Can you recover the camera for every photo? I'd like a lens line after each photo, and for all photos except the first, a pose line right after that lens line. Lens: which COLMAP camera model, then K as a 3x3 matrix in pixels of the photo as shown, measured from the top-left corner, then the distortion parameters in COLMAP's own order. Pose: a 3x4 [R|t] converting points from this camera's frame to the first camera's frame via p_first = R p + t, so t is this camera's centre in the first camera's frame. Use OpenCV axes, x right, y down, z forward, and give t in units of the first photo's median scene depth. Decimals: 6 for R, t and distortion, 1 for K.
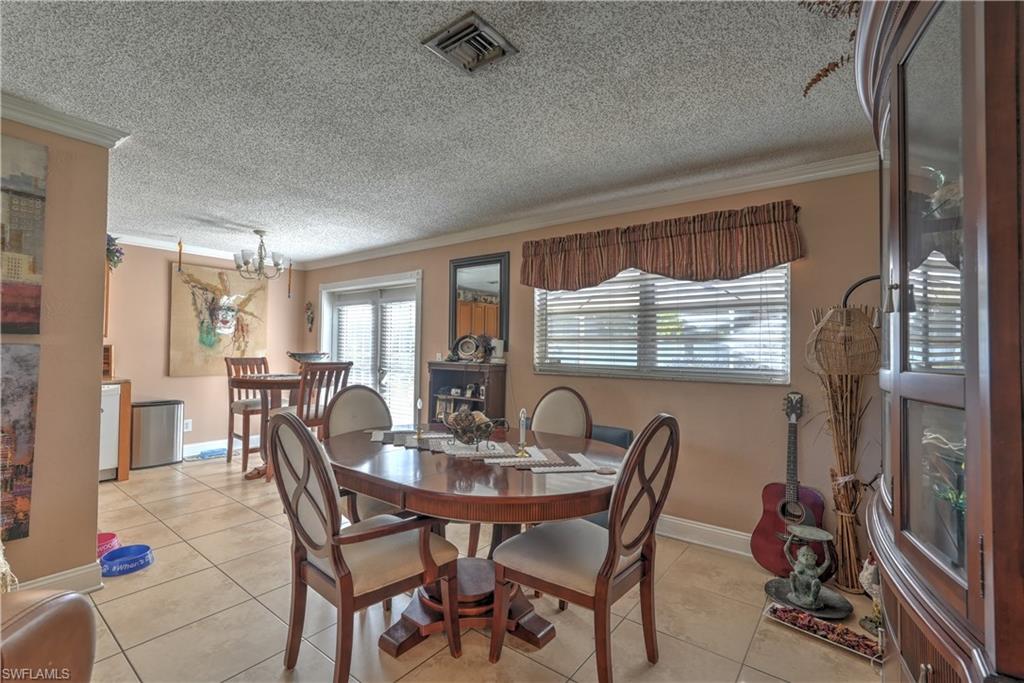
lens RADIAL K [[451.8, 0, 512.0], [0, 451.8, 341.5], [0, 0, 1]] dist [-0.015296, 0.006712]
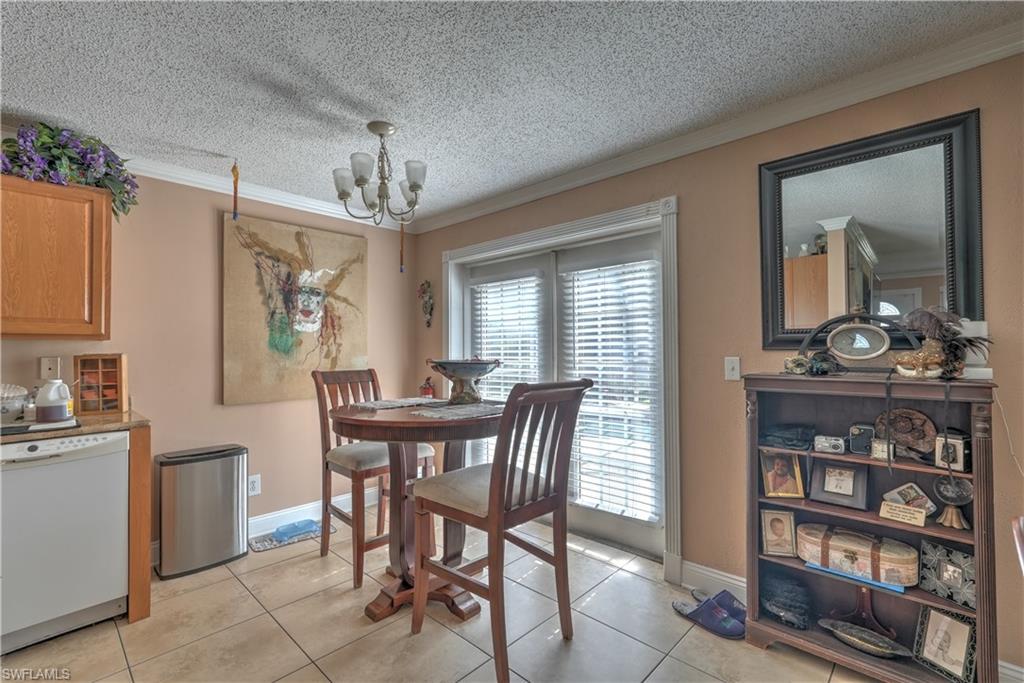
lens RADIAL K [[451.8, 0, 512.0], [0, 451.8, 341.5], [0, 0, 1]] dist [-0.015296, 0.006712]
pose [[0.995010, -0.024355, -0.096758, -0.315058], [0.024322, 0.999703, -0.001526, 0.004152], [0.096767, -0.000835, 0.995307, 0.432822]]
